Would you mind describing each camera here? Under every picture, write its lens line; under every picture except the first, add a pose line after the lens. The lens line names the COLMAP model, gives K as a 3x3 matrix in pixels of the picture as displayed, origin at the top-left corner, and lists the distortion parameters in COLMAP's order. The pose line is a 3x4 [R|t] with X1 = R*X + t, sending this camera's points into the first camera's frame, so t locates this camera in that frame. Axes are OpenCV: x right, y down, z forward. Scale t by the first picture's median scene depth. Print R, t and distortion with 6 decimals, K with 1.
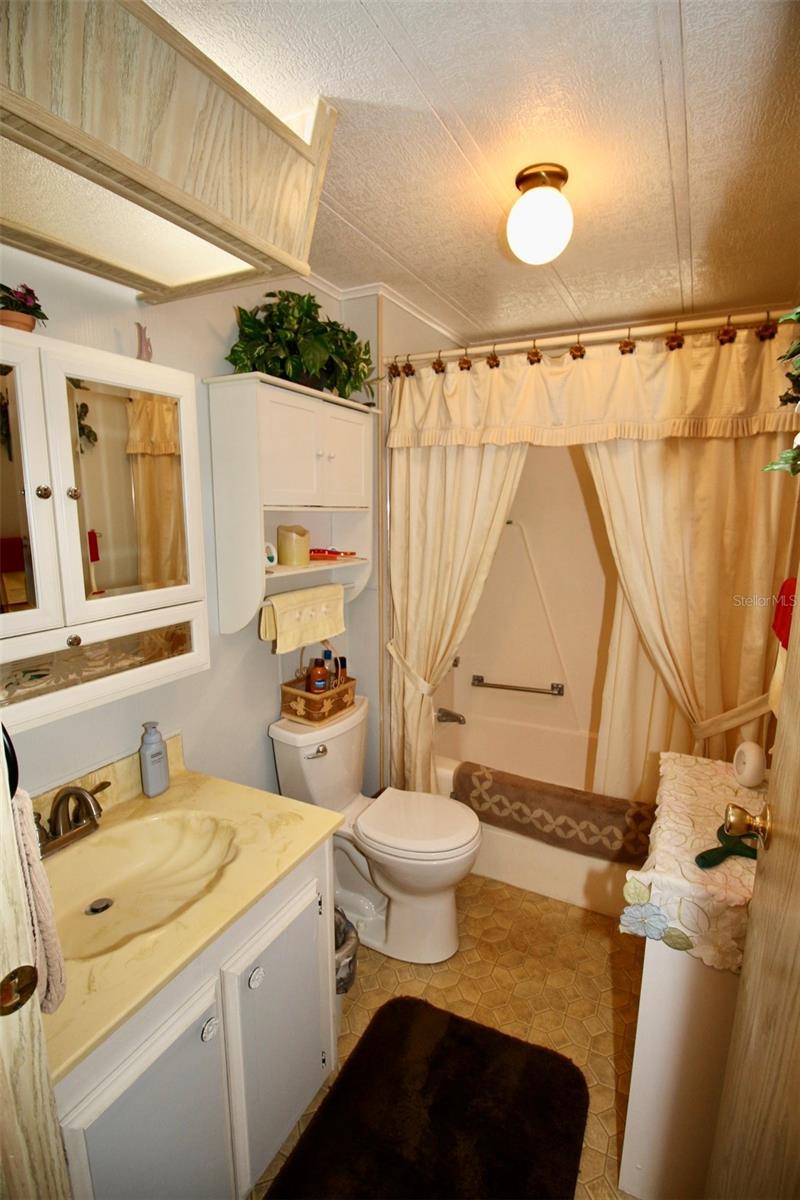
lens RADIAL K [[559.1, 0, 414.0], [0, 559.1, 601.0], [0, 0, 1]] dist [0.001145, -0.014423]
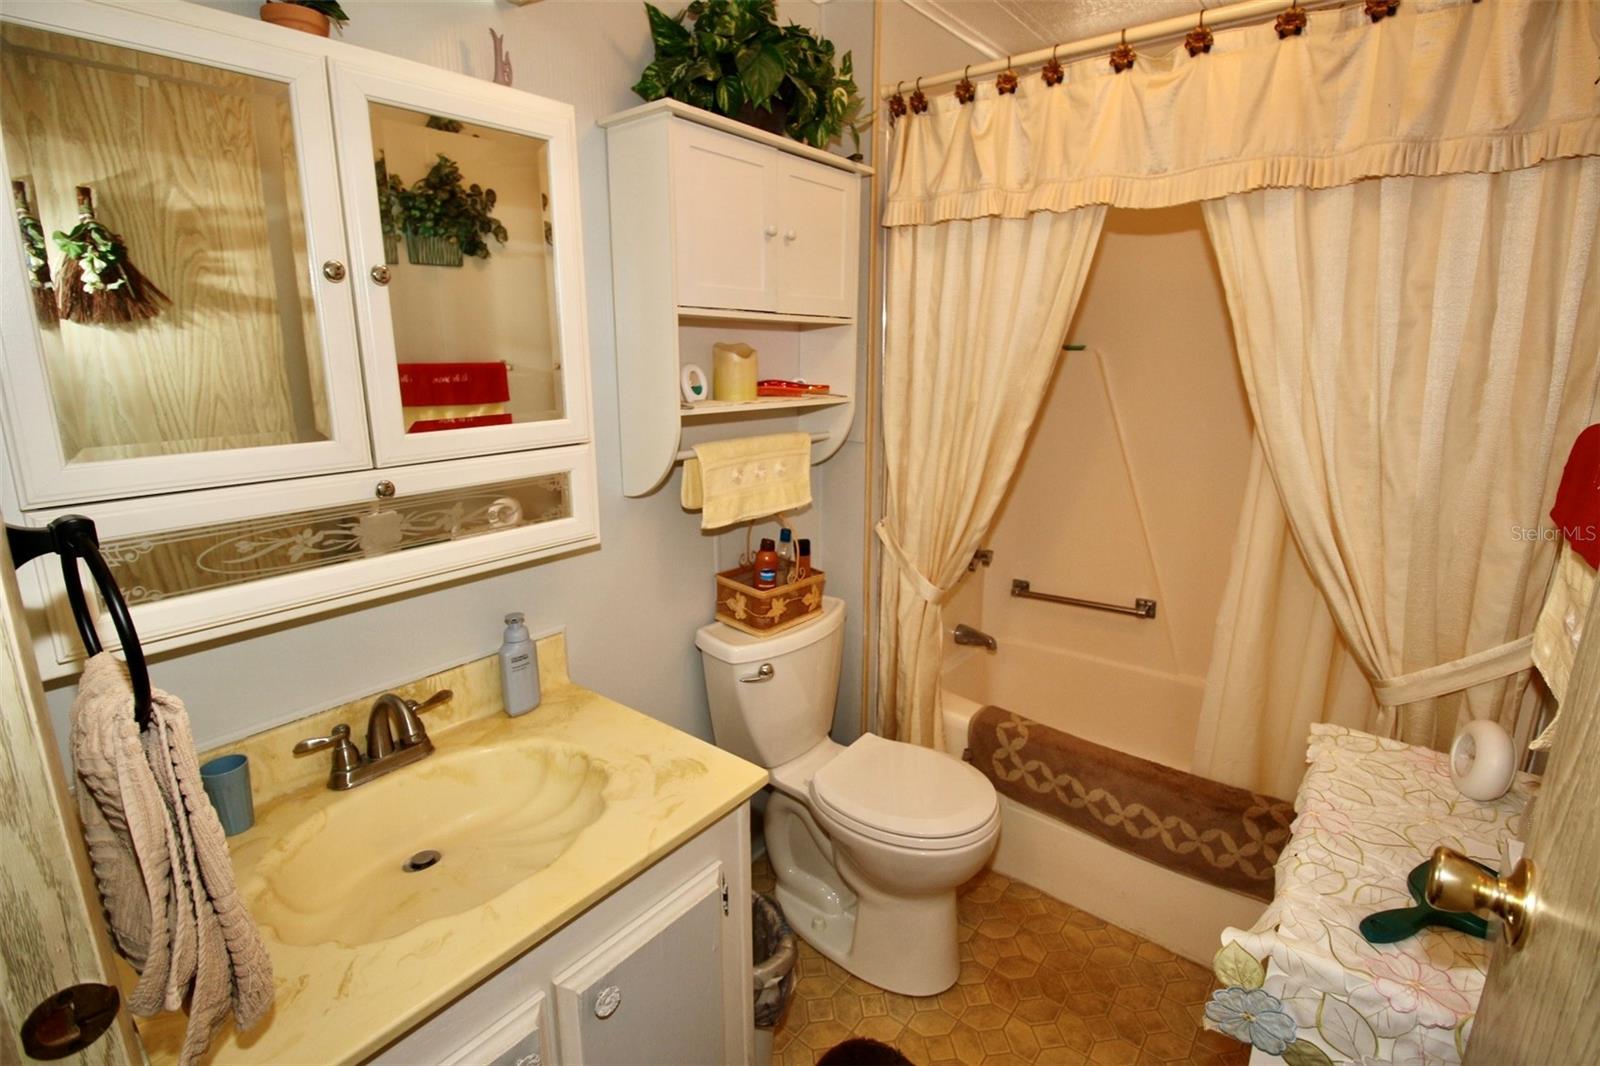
lens RADIAL K [[745.5, 0, 803.7], [0, 745.5, 513.4], [0, 0, 1]] dist [0.001145, -0.014423]
pose [[0.977896, 0.040816, -0.205072, 0.062202], [-0.030594, 0.998138, 0.052775, 0.022586], [0.206844, -0.045334, 0.977323, 0.119484]]
